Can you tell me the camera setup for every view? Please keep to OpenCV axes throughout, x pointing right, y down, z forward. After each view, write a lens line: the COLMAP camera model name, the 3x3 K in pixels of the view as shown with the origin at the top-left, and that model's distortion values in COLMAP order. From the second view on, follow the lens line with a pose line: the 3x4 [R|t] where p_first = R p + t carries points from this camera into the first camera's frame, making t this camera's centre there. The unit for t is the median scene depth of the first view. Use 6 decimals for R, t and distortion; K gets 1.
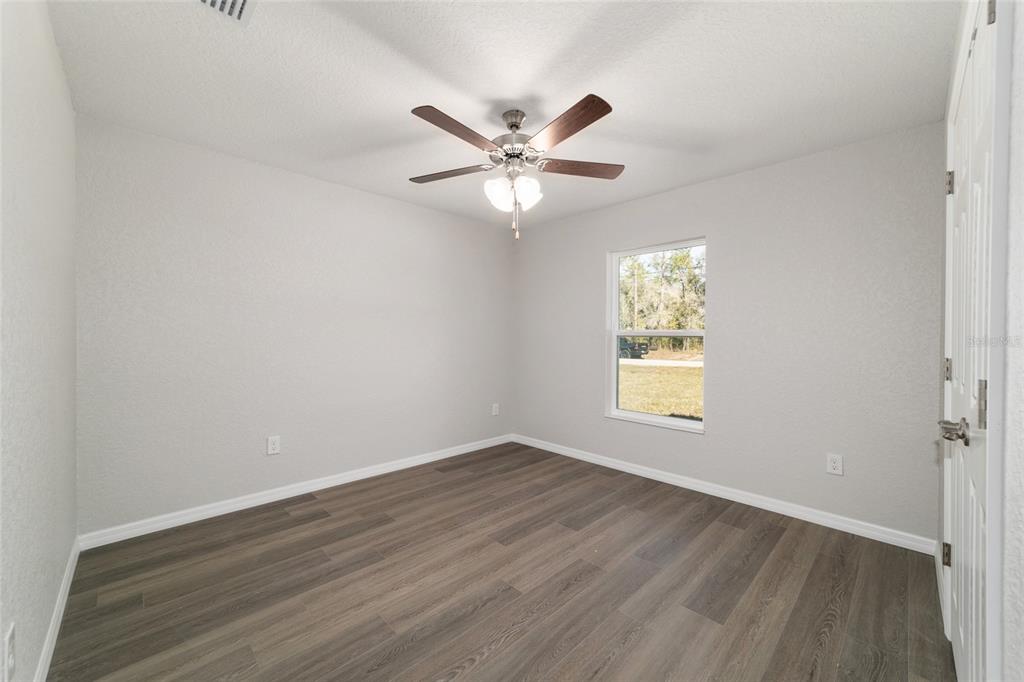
lens RADIAL K [[391.2, 0, 509.0], [0, 391.2, 338.7], [0, 0, 1]] dist [-0.019205, 0.008849]
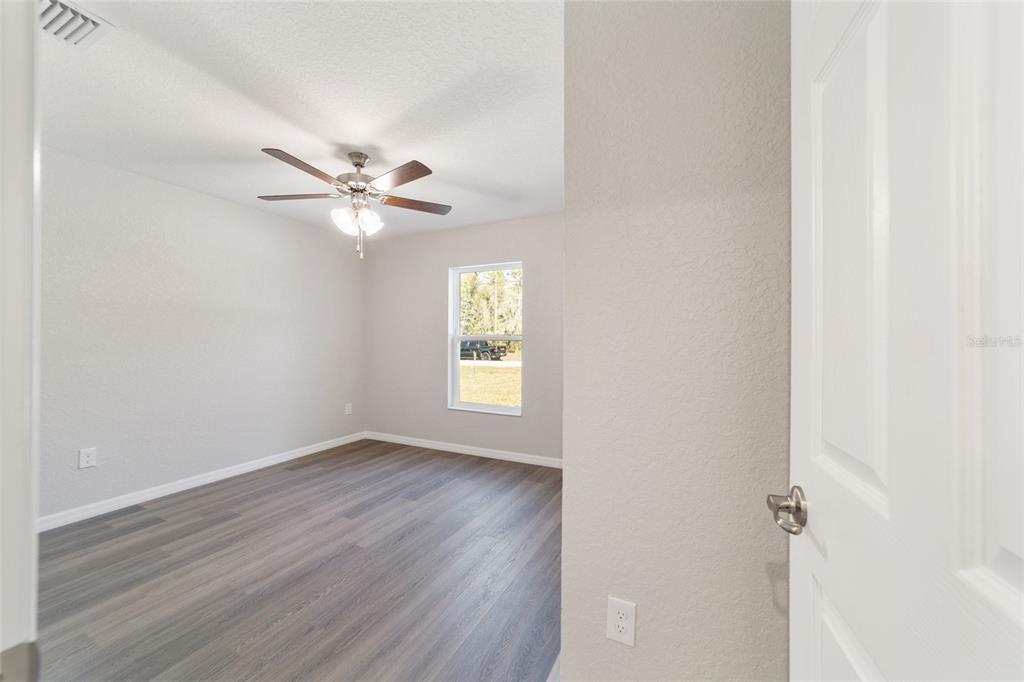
lens RADIAL K [[391.2, 0, 509.0], [0, 391.2, 338.7], [0, 0, 1]] dist [-0.019205, 0.008849]
pose [[0.944040, -0.000807, 0.329830, 0.047065], [0.003649, 0.999961, -0.007997, -0.000723], [-0.329811, 0.008753, 0.944006, -0.239377]]
